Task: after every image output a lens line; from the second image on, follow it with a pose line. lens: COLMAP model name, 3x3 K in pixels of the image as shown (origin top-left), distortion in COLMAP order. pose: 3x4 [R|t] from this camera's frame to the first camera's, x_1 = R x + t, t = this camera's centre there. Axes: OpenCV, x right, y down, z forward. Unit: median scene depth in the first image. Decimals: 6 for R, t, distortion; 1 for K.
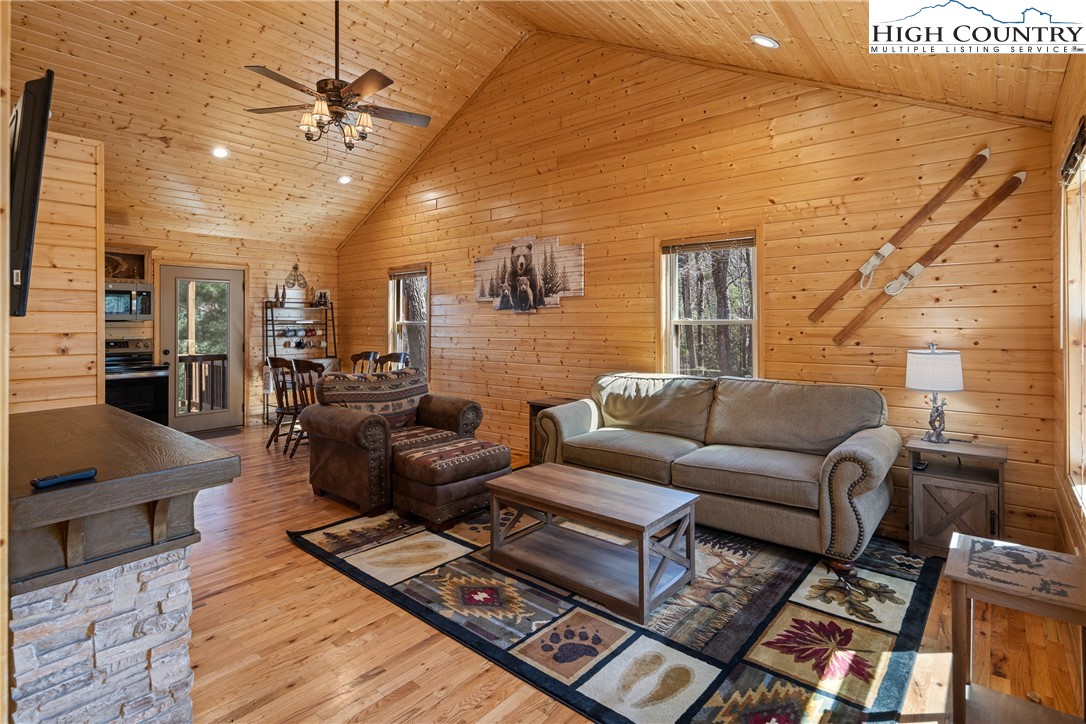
lens RADIAL K [[535.6, 0, 560.4], [0, 535.6, 318.6], [0, 0, 1]] dist [-0.000241, -0.000307]
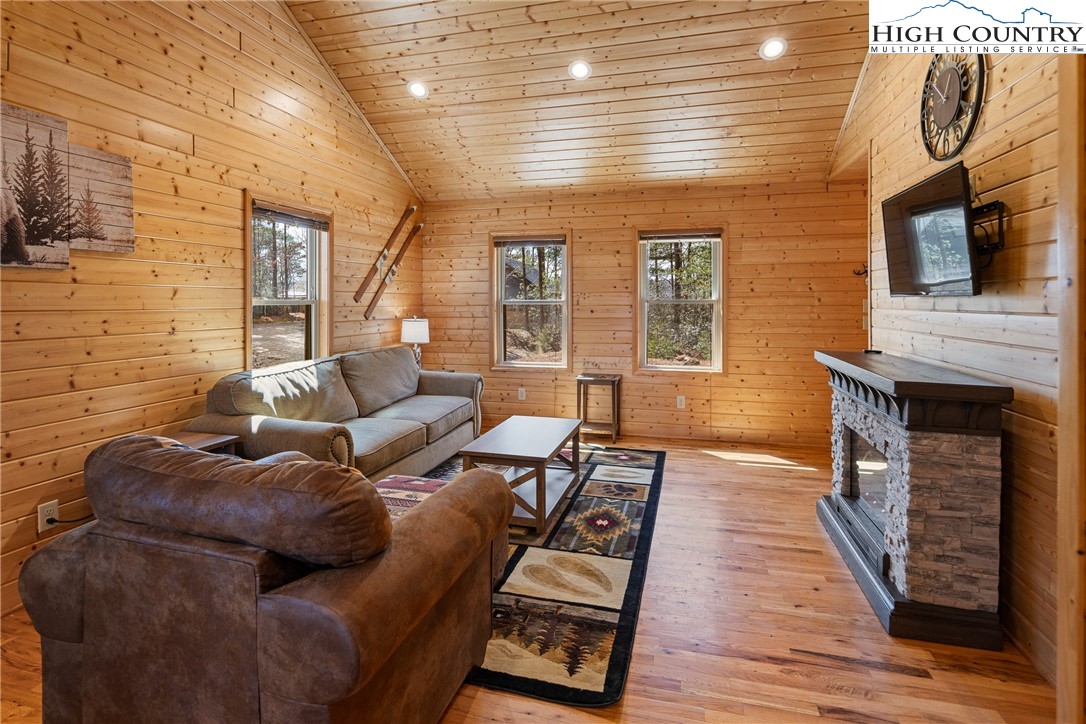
lens RADIAL K [[534.2, 0, 539.6], [0, 534.2, 302.4], [0, 0, 1]] dist [-0.002155, -0.001324]
pose [[-0.403271, 0.003576, 0.915074, -0.548731], [-0.003574, 0.999979, -0.005483, 0.007959], [-0.915074, -0.005482, -0.403249, 0.728595]]
